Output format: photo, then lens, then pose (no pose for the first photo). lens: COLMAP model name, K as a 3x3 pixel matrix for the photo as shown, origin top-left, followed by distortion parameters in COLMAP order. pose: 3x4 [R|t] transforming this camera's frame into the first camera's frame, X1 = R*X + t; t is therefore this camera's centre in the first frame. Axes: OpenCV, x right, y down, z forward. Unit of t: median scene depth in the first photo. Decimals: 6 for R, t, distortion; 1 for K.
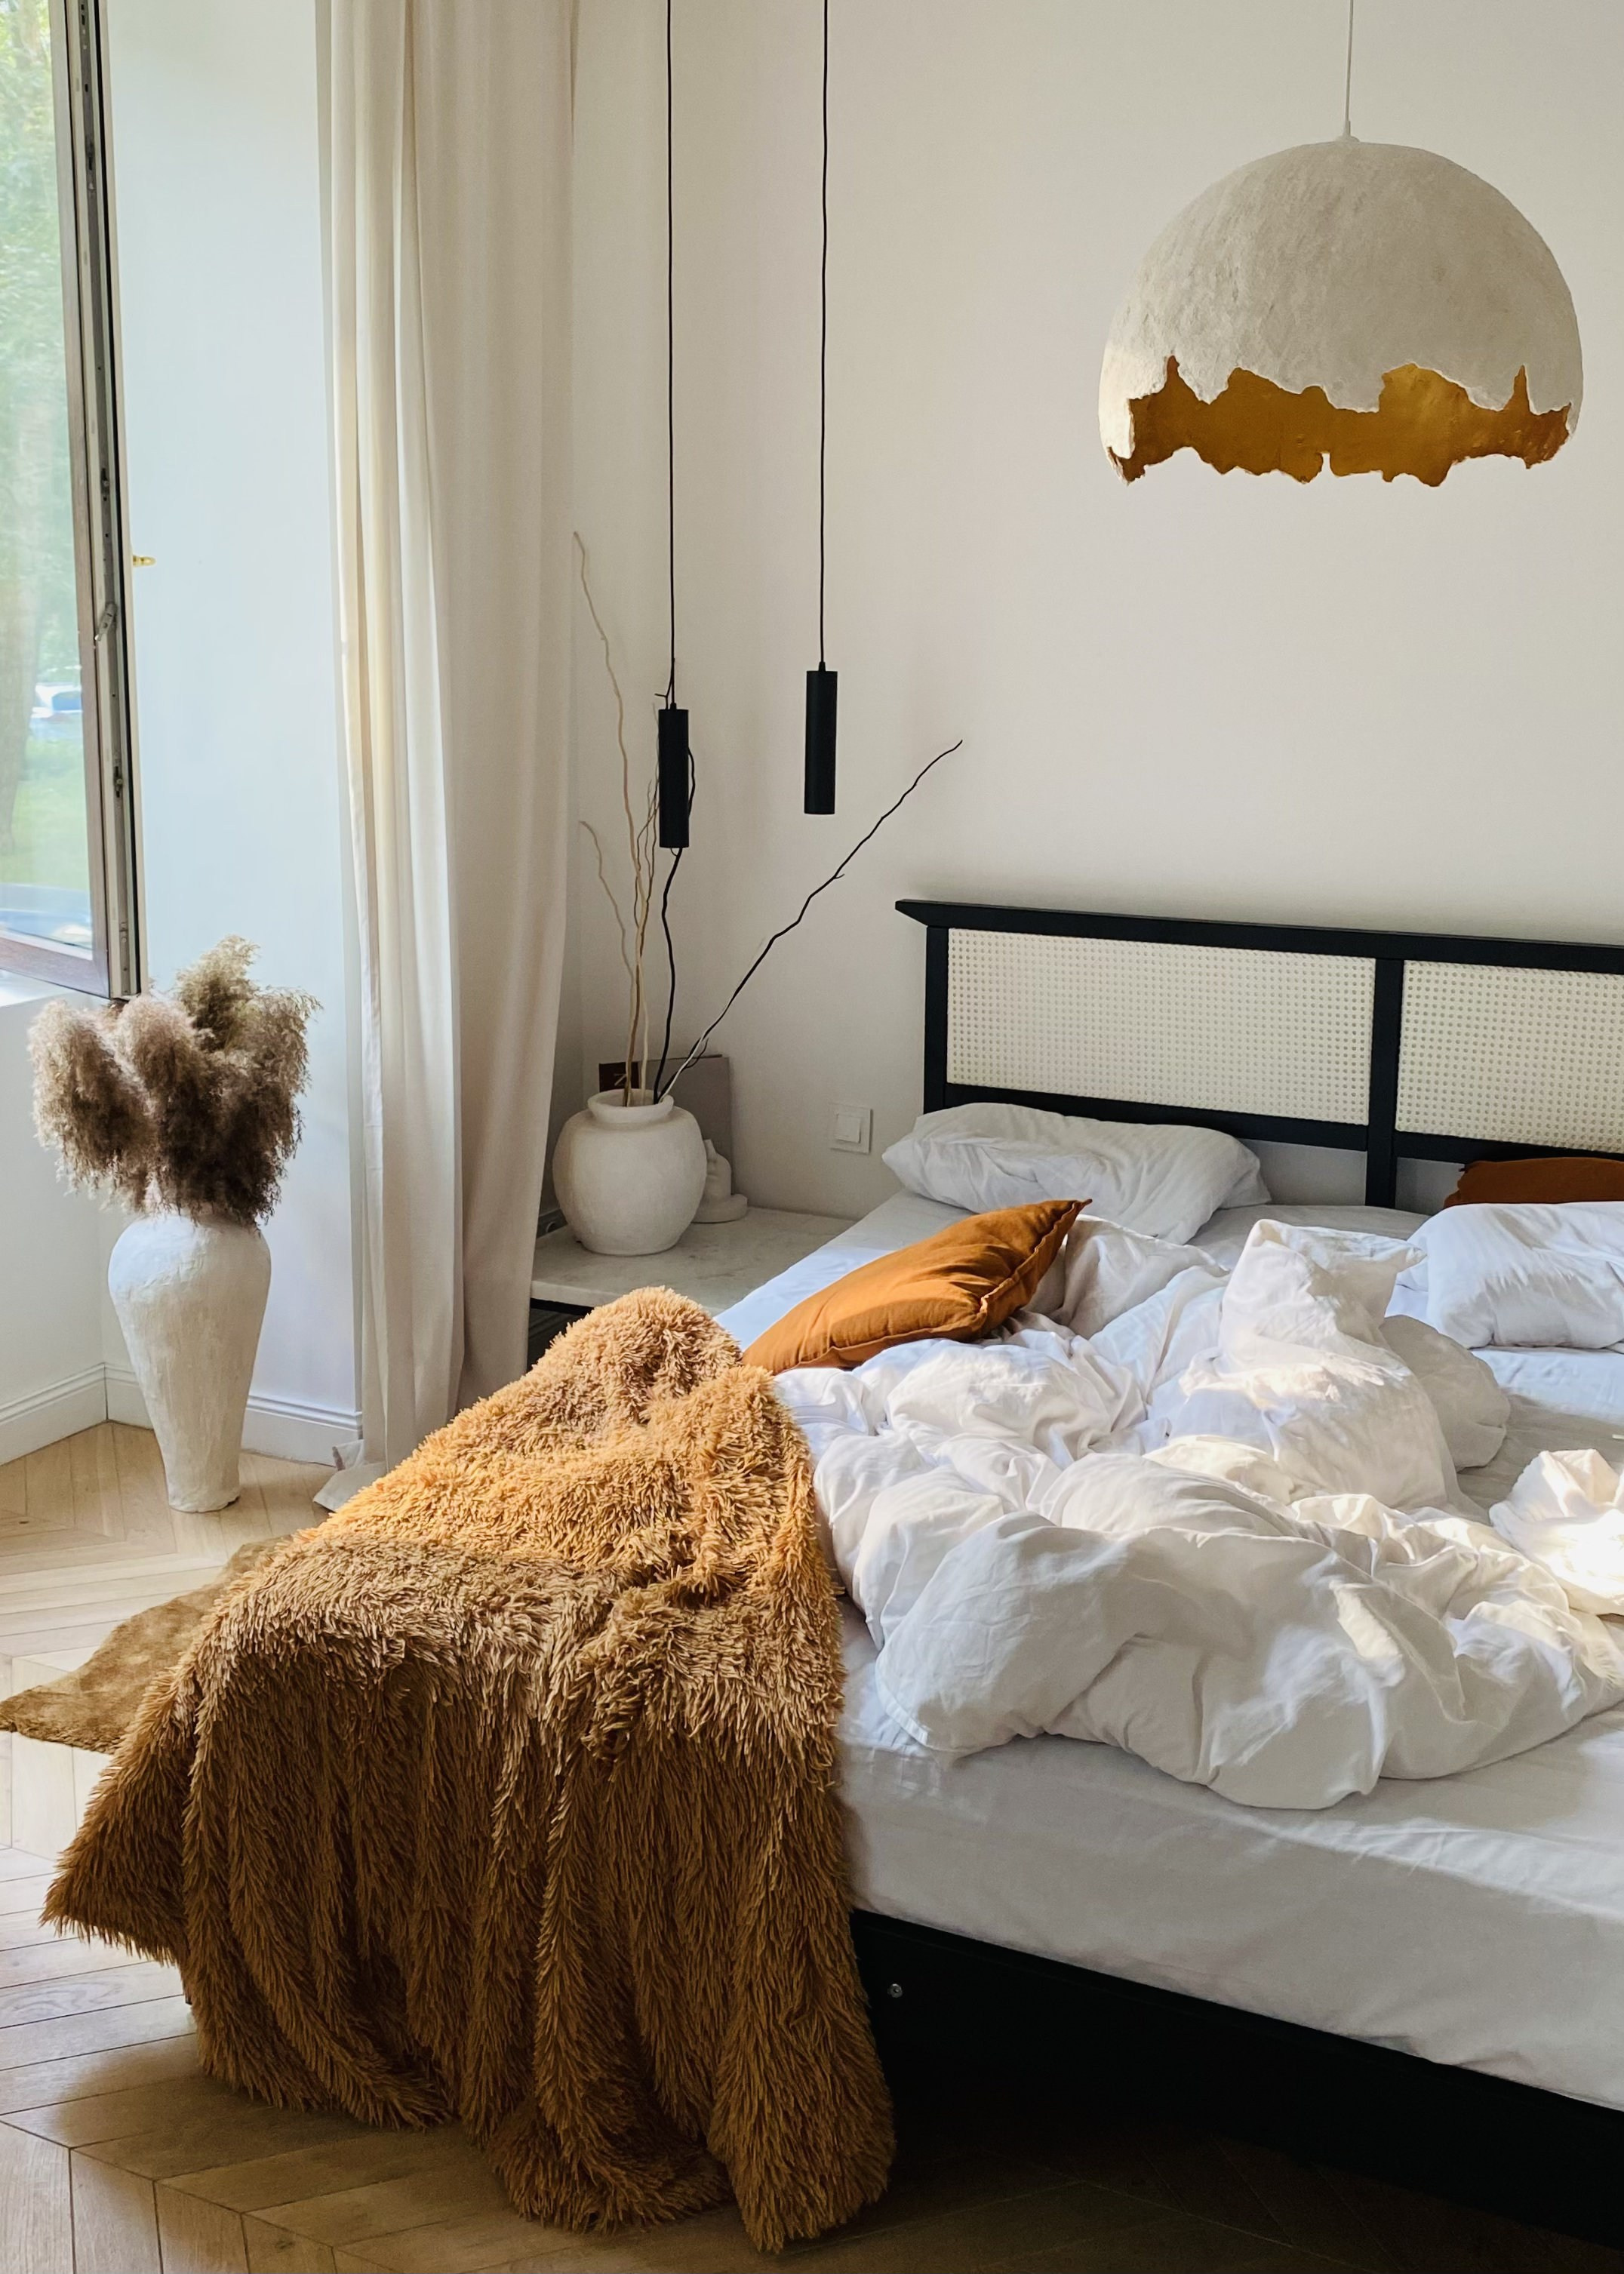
lens RADIAL K [[2276.2, 0, 808.6], [0, 2276.2, 999.8], [0, 0, 1]] dist [0.158708, -0.532080]
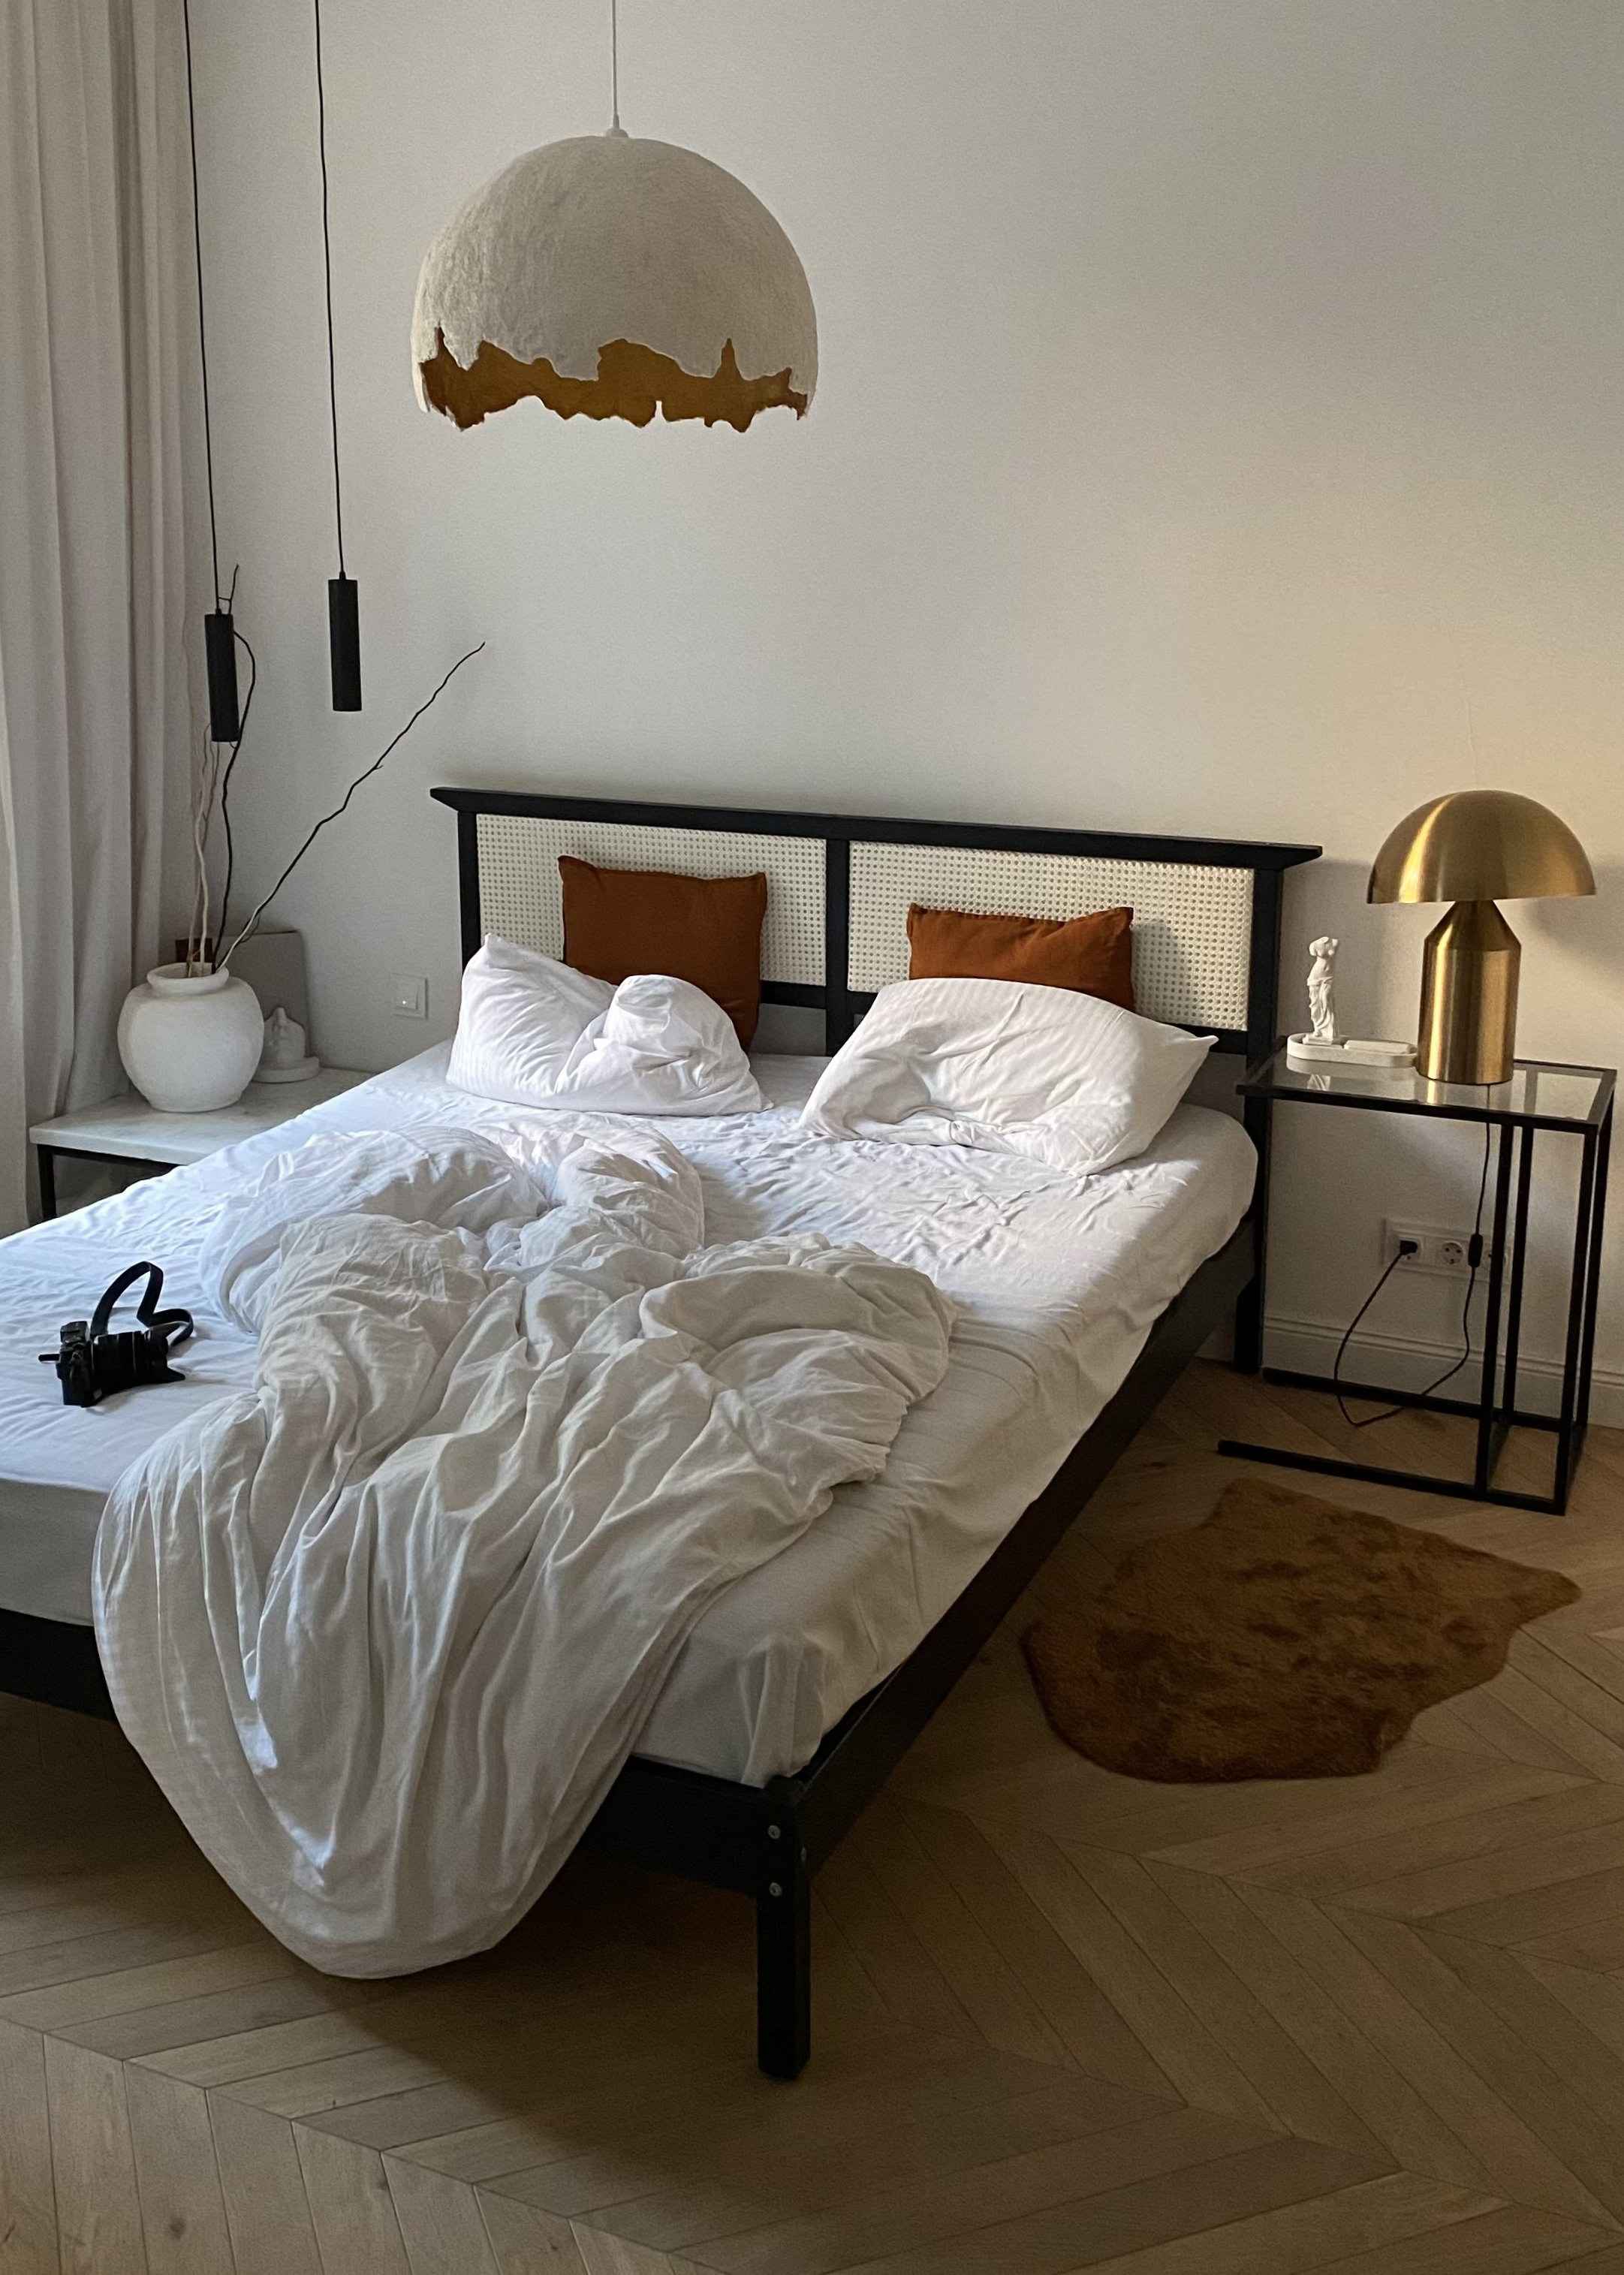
lens RADIAL K [[2277.3, 0, 808.6], [0, 2277.3, 1000.2], [0, 0, 1]] dist [0.158708, -0.532080]
pose [[0.999382, -0.010834, 0.033433, 0.199476], [0.009021, 0.998505, 0.053904, 0.000640], [-0.033967, -0.053569, 0.997986, -0.129034]]
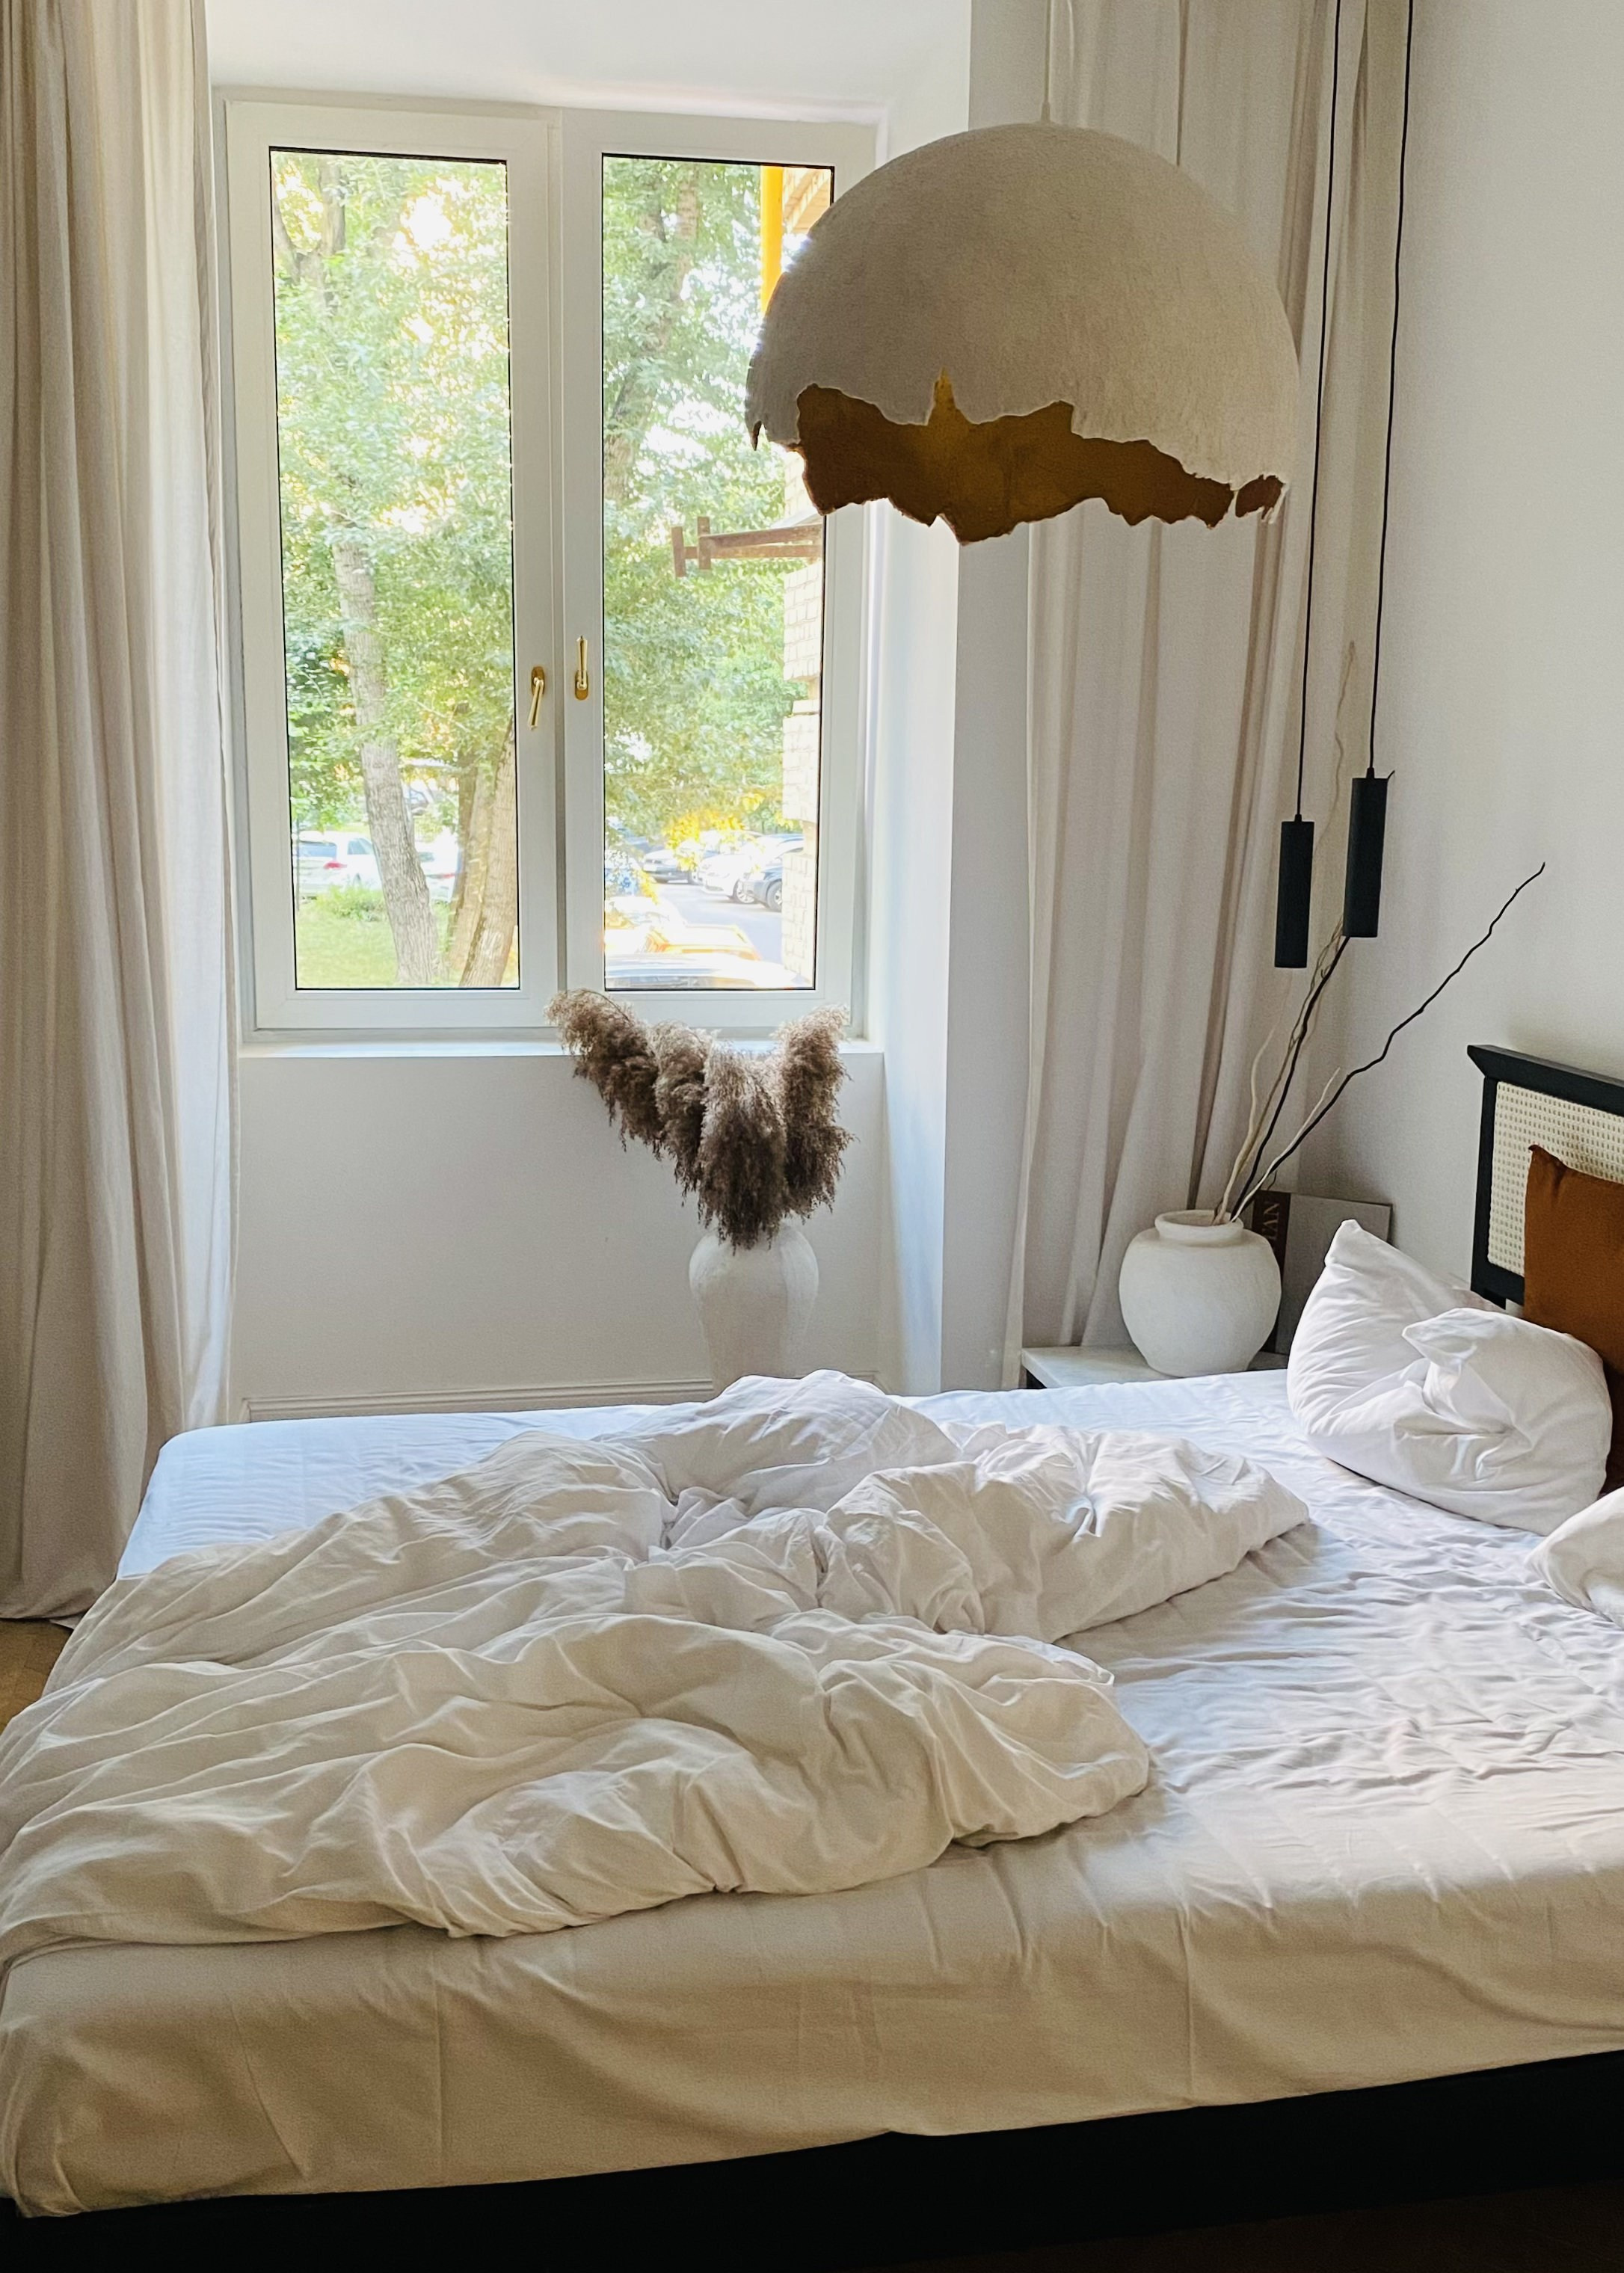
lens RADIAL K [[2280.4, 0, 812.0], [0, 2280.4, 1136.5], [0, 0, 1]] dist [0.049155, -0.000625]
pose [[0.592598, 0.130338, -0.794883, 0.641998], [-0.147759, 0.987666, 0.051793, -0.018905], [0.791830, 0.086759, 0.604548, 0.301086]]
